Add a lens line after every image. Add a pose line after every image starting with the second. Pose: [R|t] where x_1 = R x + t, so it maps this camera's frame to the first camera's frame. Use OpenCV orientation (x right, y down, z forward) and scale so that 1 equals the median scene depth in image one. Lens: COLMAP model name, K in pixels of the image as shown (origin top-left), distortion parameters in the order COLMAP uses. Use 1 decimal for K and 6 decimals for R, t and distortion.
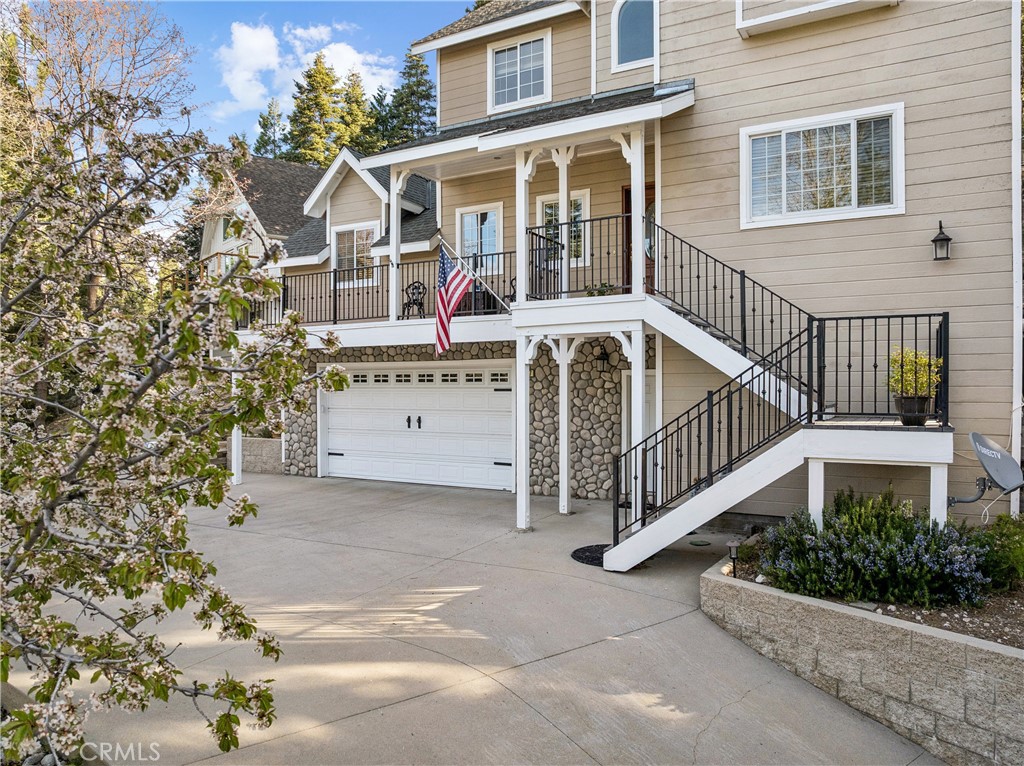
lens RADIAL K [[721.6, 0, 512.0], [0, 721.6, 383.0], [0, 0, 1]] dist [-0.029686, -0.004073]
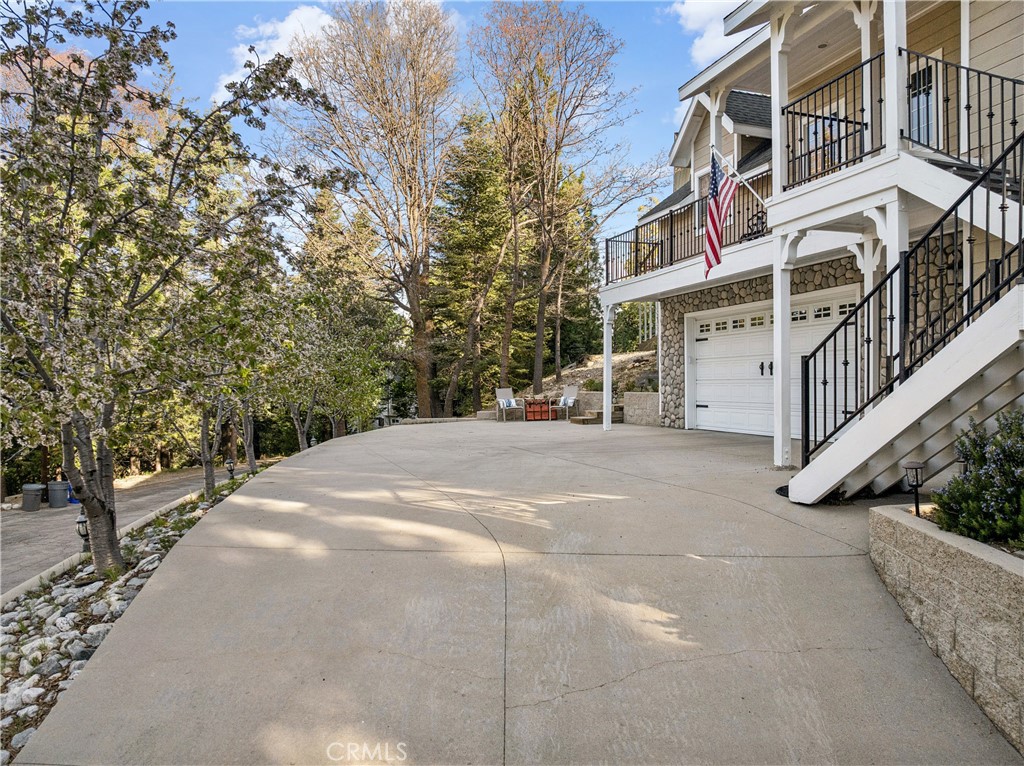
lens RADIAL K [[721.6, 0, 512.0], [0, 721.6, 383.0], [0, 0, 1]] dist [-0.029686, -0.004073]
pose [[0.738461, -0.001458, -0.674295, 0.304820], [0.003085, 0.999995, 0.001216, 0.090517], [0.674289, -0.002978, 0.738461, 0.152138]]
